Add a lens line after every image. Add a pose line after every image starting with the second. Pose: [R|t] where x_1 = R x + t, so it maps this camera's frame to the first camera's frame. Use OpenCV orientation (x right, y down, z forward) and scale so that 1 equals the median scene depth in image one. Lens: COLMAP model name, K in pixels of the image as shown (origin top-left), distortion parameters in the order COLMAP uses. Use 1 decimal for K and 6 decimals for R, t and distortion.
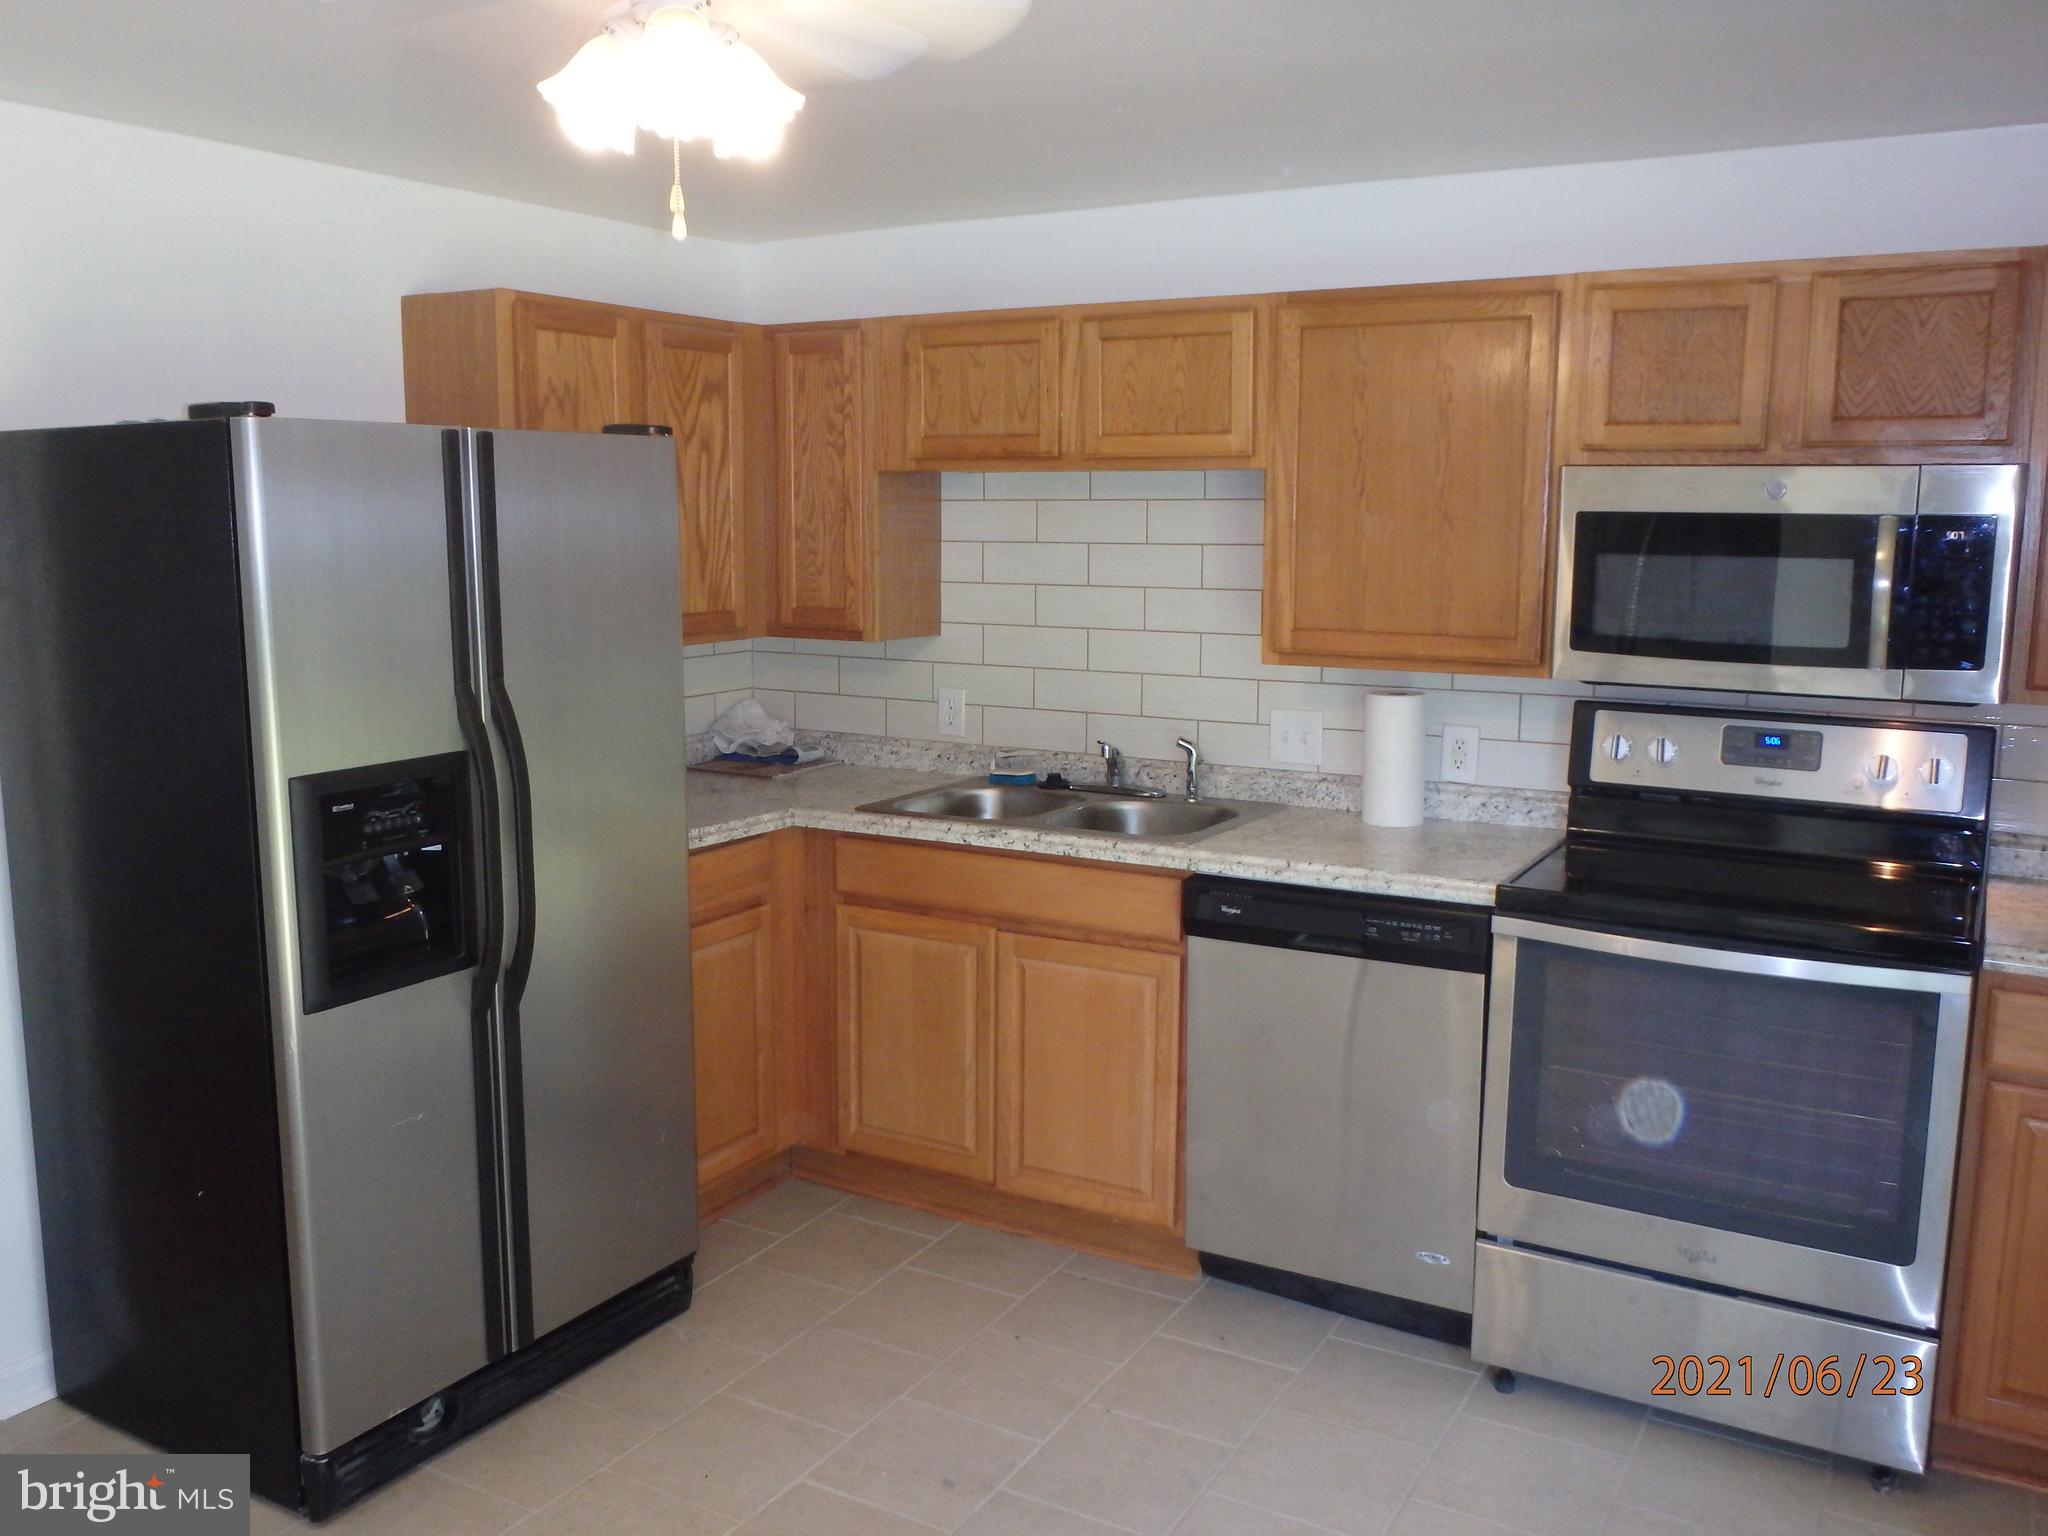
lens RADIAL K [[1709.1, 0, 1017.6], [0, 1709.1, 771.8], [0, 0, 1]] dist [-0.019927, 0.012527]
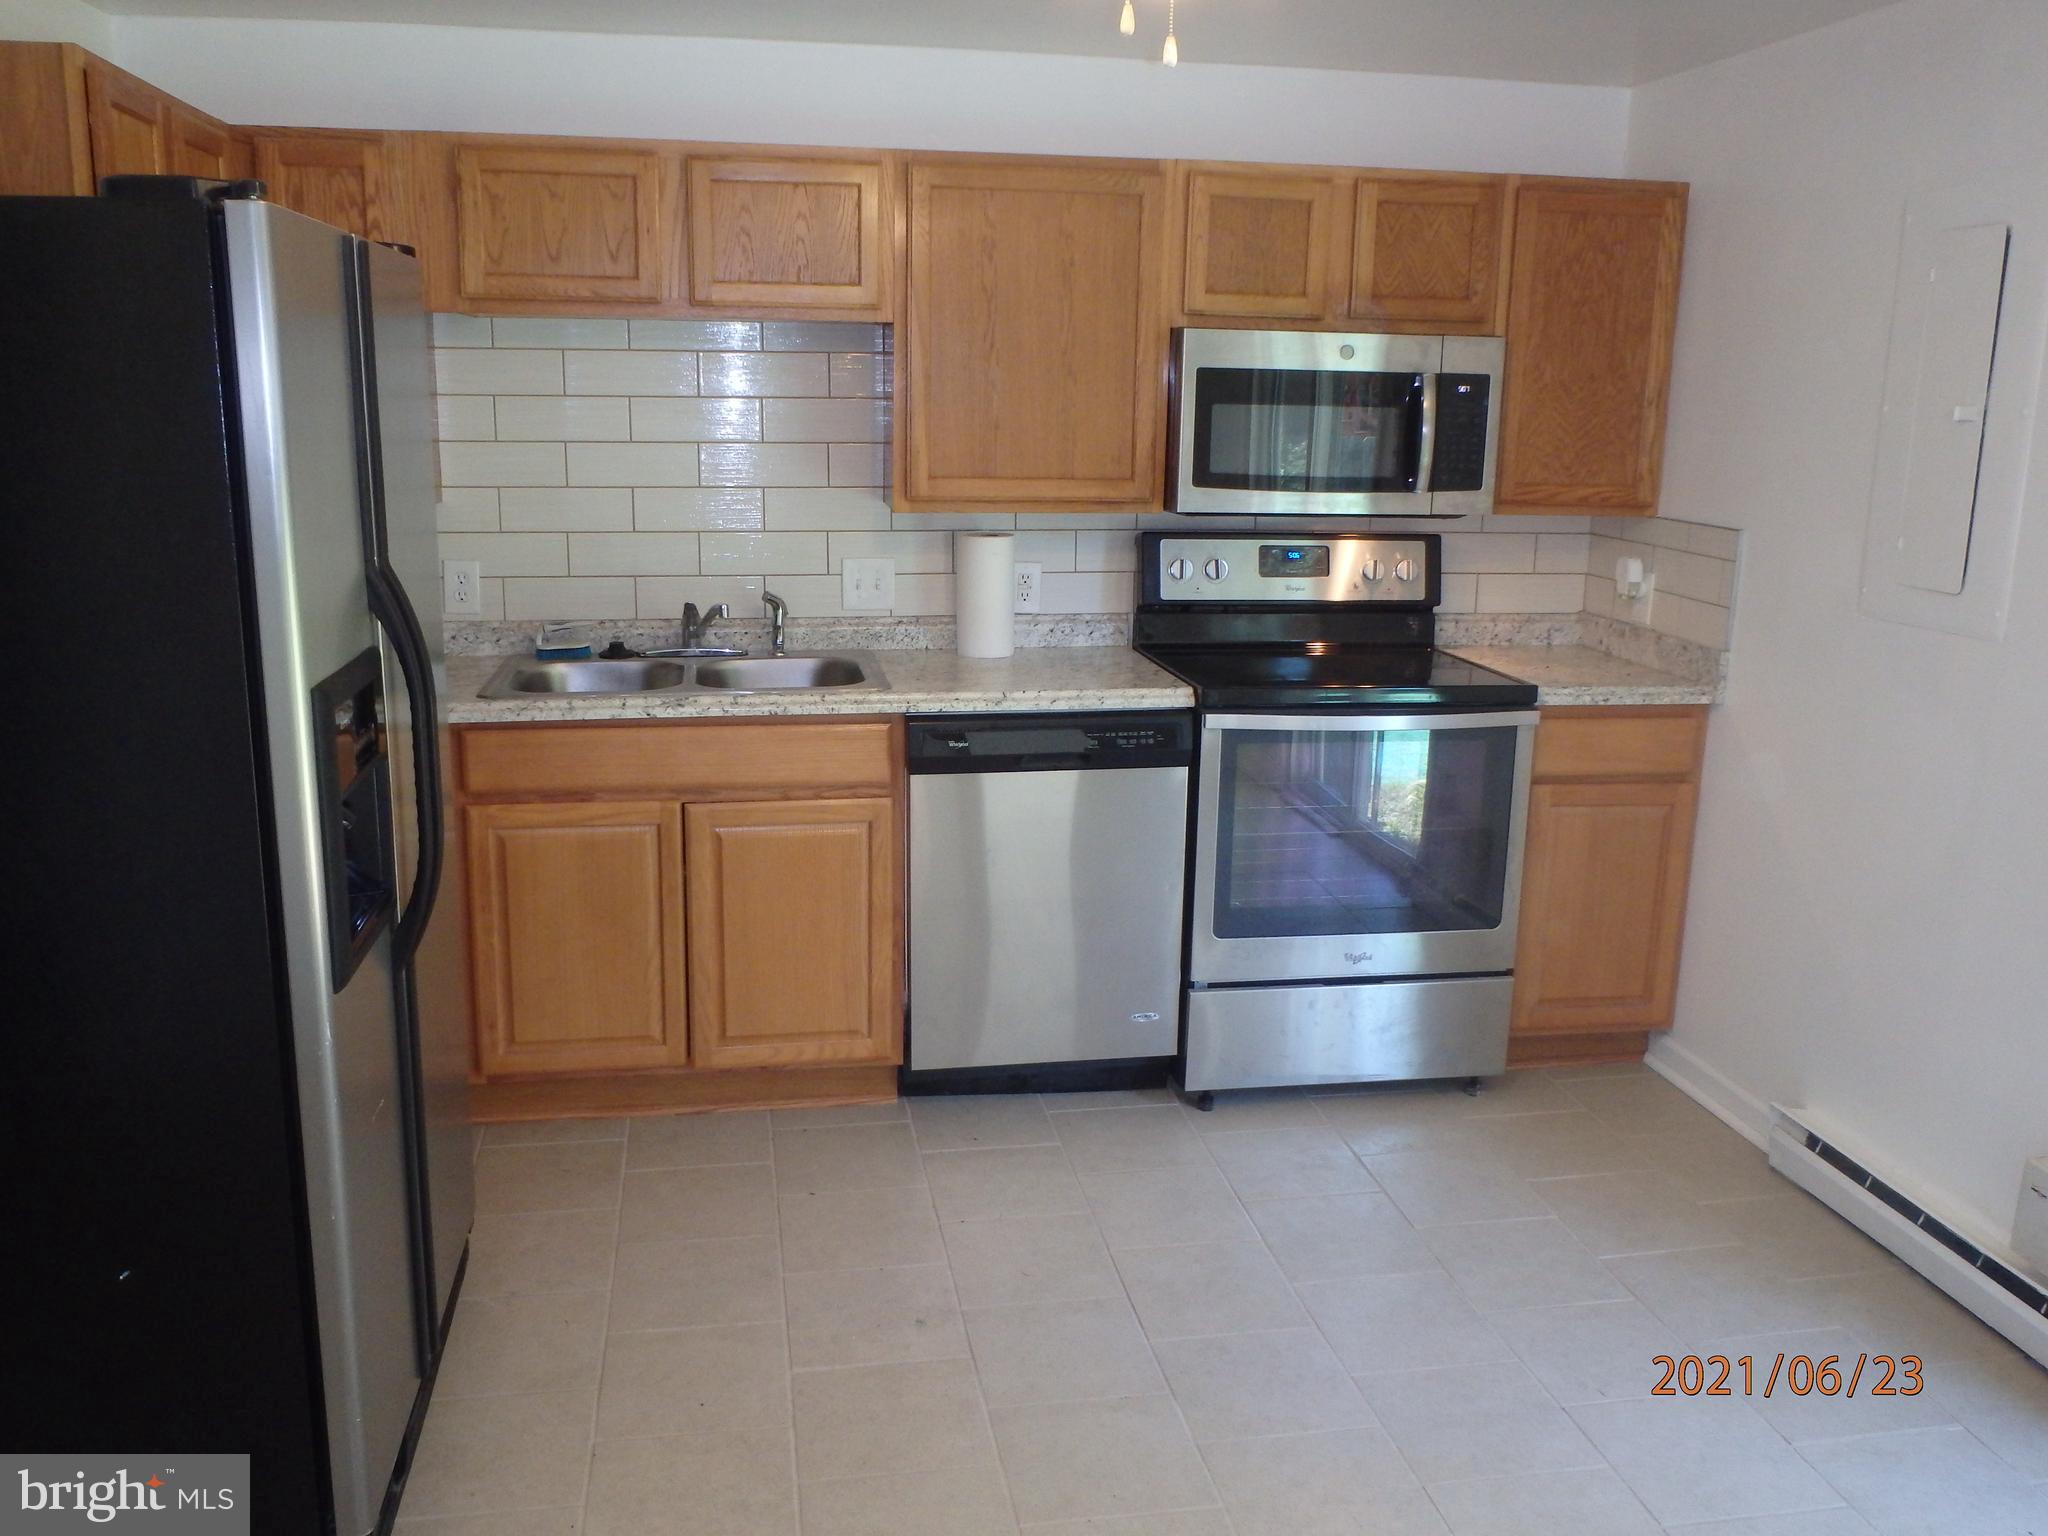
lens RADIAL K [[1709.1, 0, 1019.9], [0, 1709.1, 762.8], [0, 0, 1]] dist [-0.019927, 0.012527]
pose [[0.764555, -0.132290, 0.630837, -0.501122], [0.086249, 0.990907, 0.103267, -0.013445], [-0.638762, -0.024545, 0.769013, 0.153167]]
